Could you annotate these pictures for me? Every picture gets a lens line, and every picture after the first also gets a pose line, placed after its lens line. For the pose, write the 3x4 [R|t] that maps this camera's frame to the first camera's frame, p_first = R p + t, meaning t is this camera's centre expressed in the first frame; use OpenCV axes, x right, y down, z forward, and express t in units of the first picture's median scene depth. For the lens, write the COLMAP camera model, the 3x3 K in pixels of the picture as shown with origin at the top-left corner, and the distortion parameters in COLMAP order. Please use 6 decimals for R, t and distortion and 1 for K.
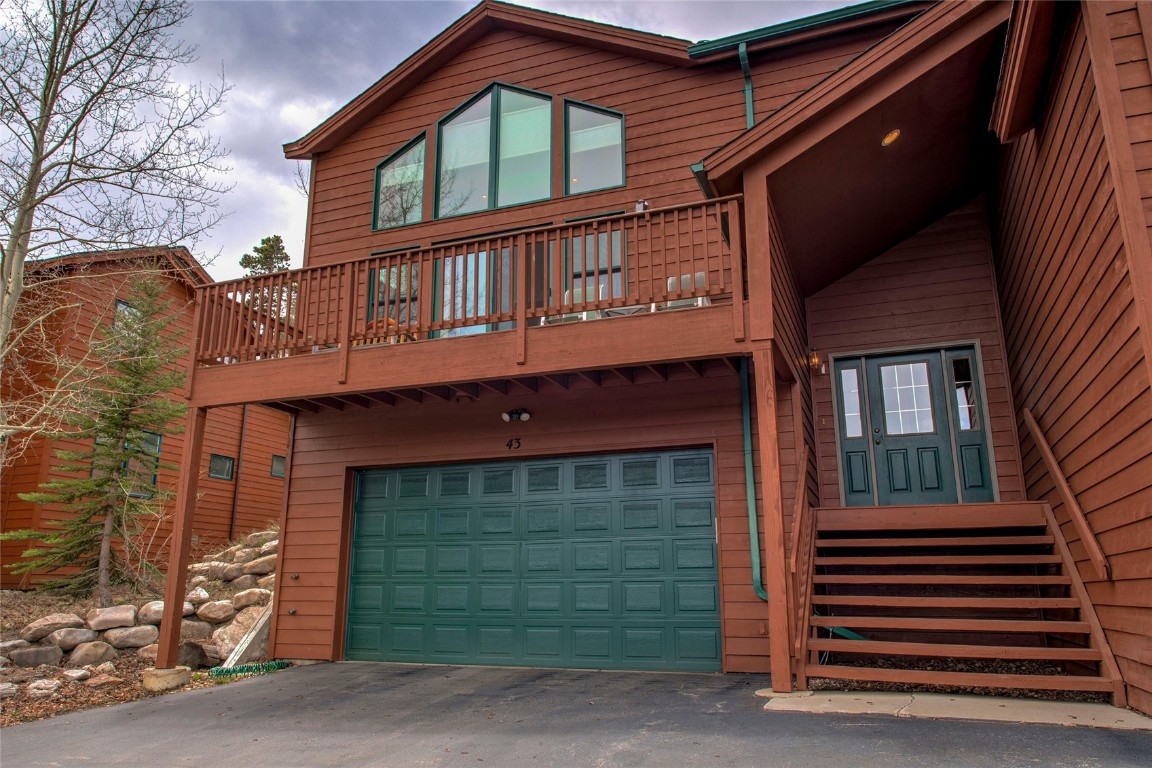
lens RADIAL K [[820.5, 0, 577.7], [0, 820.5, 381.3], [0, 0, 1]] dist [-0.000588, 0.001757]
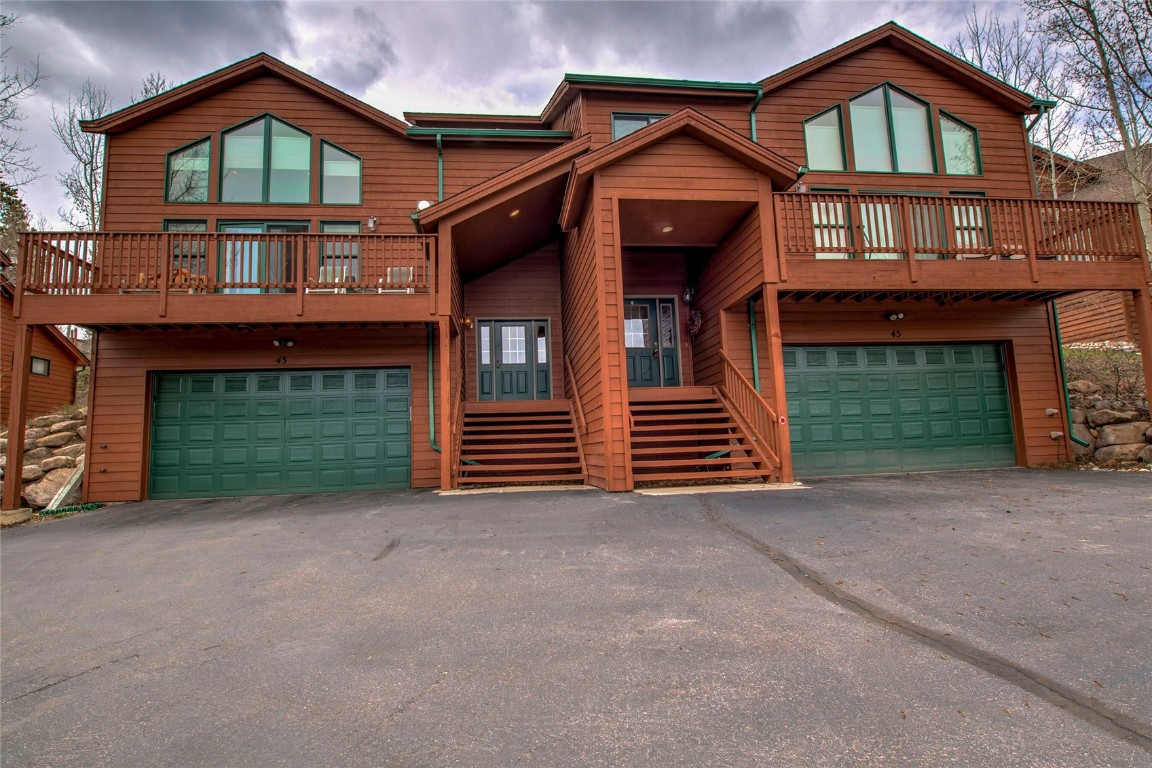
lens RADIAL K [[582.7, 0, 578.6], [0, 582.7, 383.4], [0, 0, 1]] dist [-0.020641, -0.000883]
pose [[0.881670, 0.023169, 0.471297, -0.097590], [-0.080893, 0.991429, 0.102590, -0.041097], [-0.464880, -0.128576, 0.875988, -0.257134]]
